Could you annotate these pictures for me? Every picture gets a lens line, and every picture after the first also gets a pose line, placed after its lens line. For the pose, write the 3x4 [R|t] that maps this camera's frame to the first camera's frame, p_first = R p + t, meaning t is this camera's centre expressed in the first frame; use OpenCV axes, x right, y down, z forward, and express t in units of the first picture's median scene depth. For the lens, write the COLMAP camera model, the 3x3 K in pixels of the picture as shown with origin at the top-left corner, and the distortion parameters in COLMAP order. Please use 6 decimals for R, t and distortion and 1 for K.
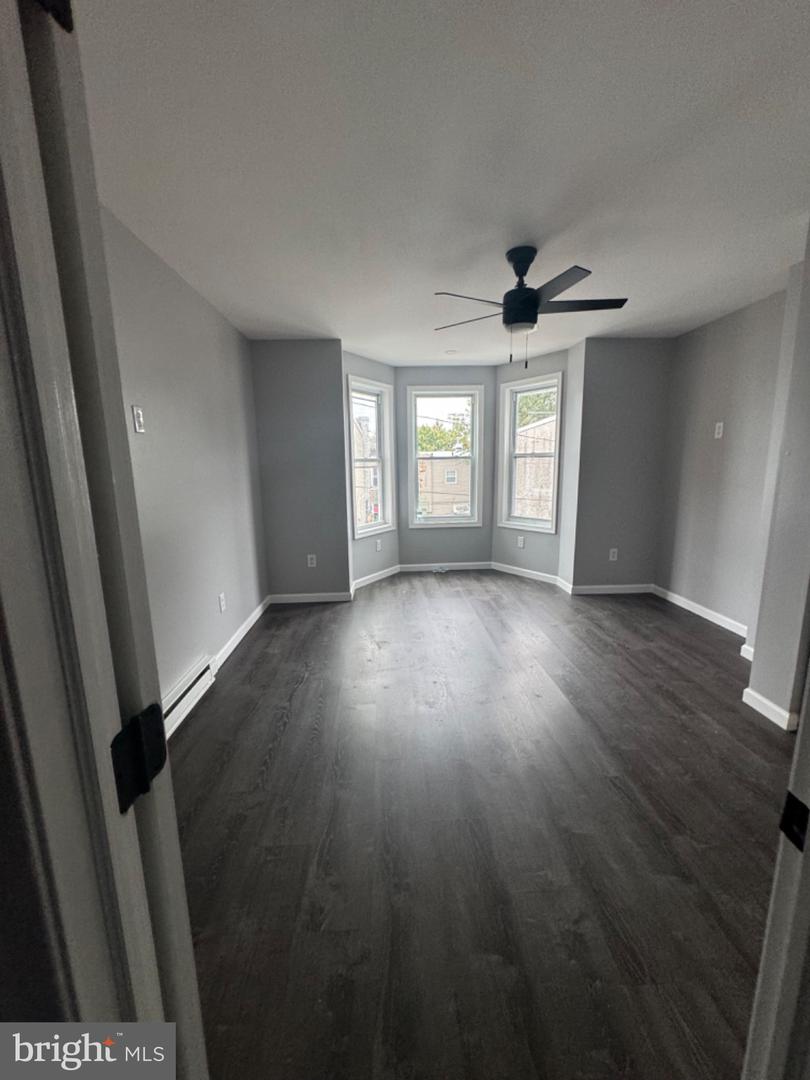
lens RADIAL K [[430.7, 0, 405.4], [0, 430.7, 538.7], [0, 0, 1]] dist [-0.004939, 0.000818]
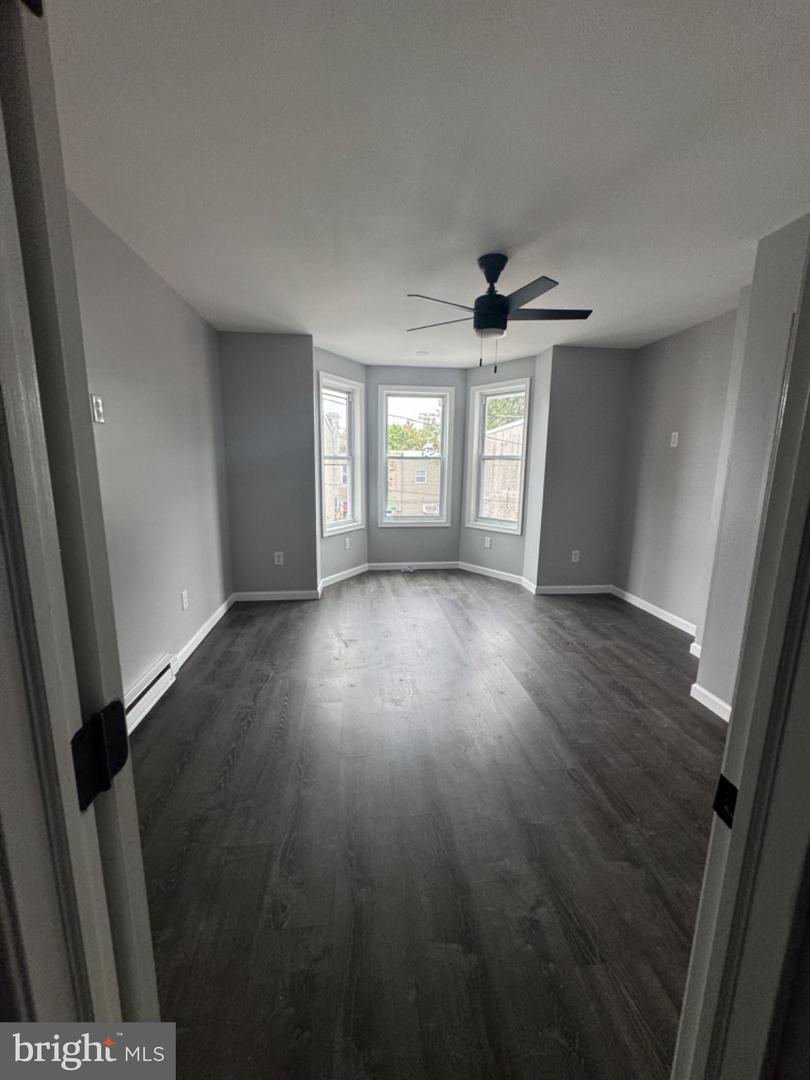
lens RADIAL K [[430.7, 0, 405.0], [0, 430.7, 539.0], [0, 0, 1]] dist [-0.004939, 0.000818]
pose [[0.997353, 0.016466, 0.070816, 0.000287], [-0.016681, 0.999858, 0.002452, -0.000139], [-0.070766, -0.003627, 0.997486, -0.006161]]
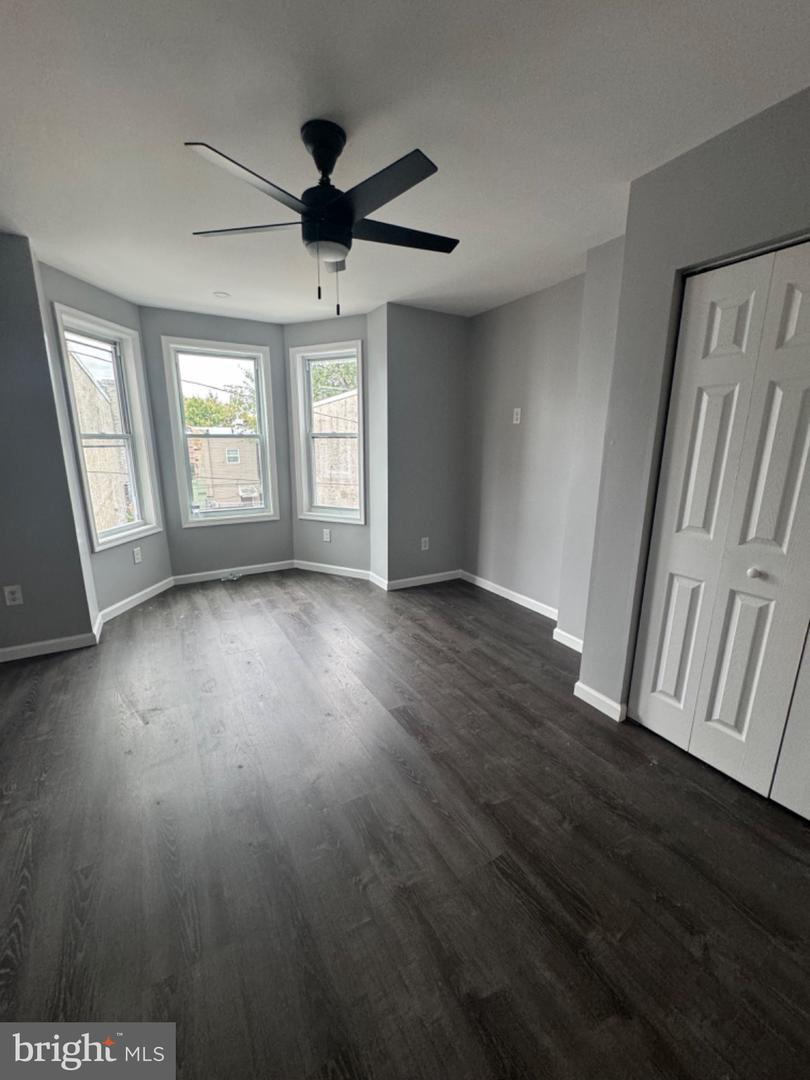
lens RADIAL K [[430.7, 0, 407.1], [0, 430.7, 541.7], [0, 0, 1]] dist [-0.004939, 0.000818]
pose [[0.885437, -0.083740, 0.457154, 0.019388], [0.059340, 0.995953, 0.067503, -0.051607], [-0.460956, -0.032642, 0.886822, 0.257961]]
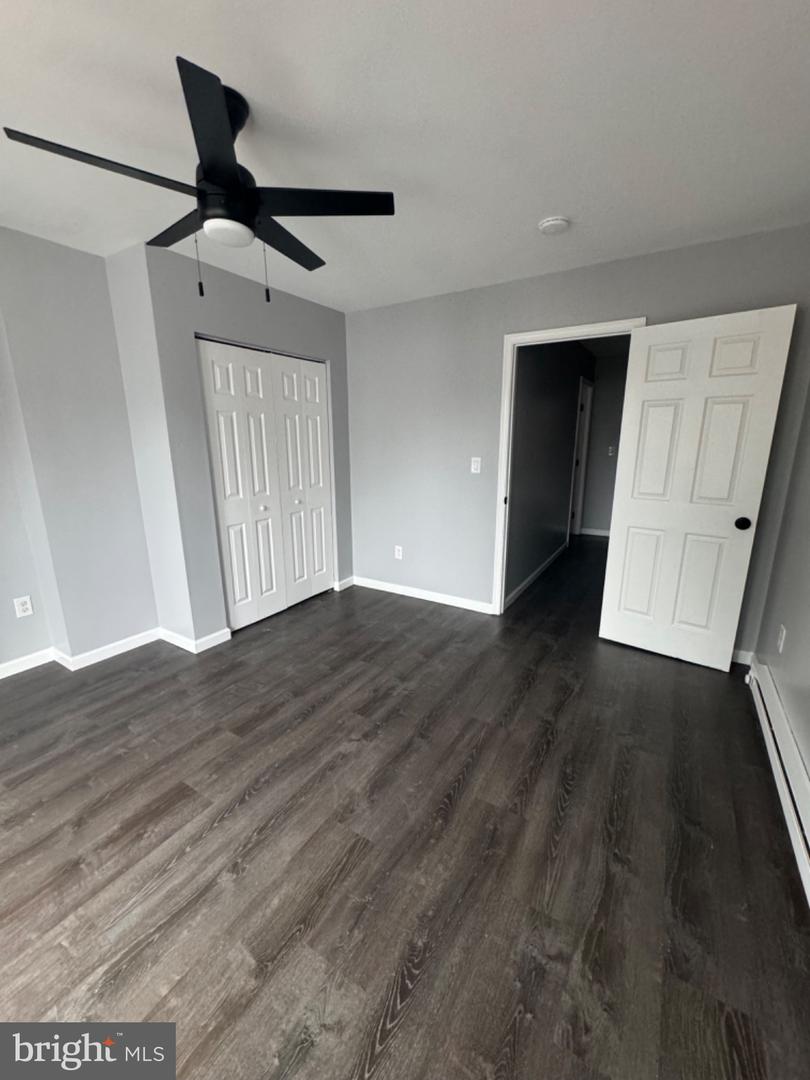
lens RADIAL K [[430.7, 0, 405.8], [0, 430.7, 539.0], [0, 0, 1]] dist [-0.004939, 0.000818]
pose [[-0.821024, -0.110754, 0.560047, -0.269487], [0.118586, 0.926518, 0.357073, -0.227444], [-0.558442, 0.359580, -0.747560, 1.204479]]
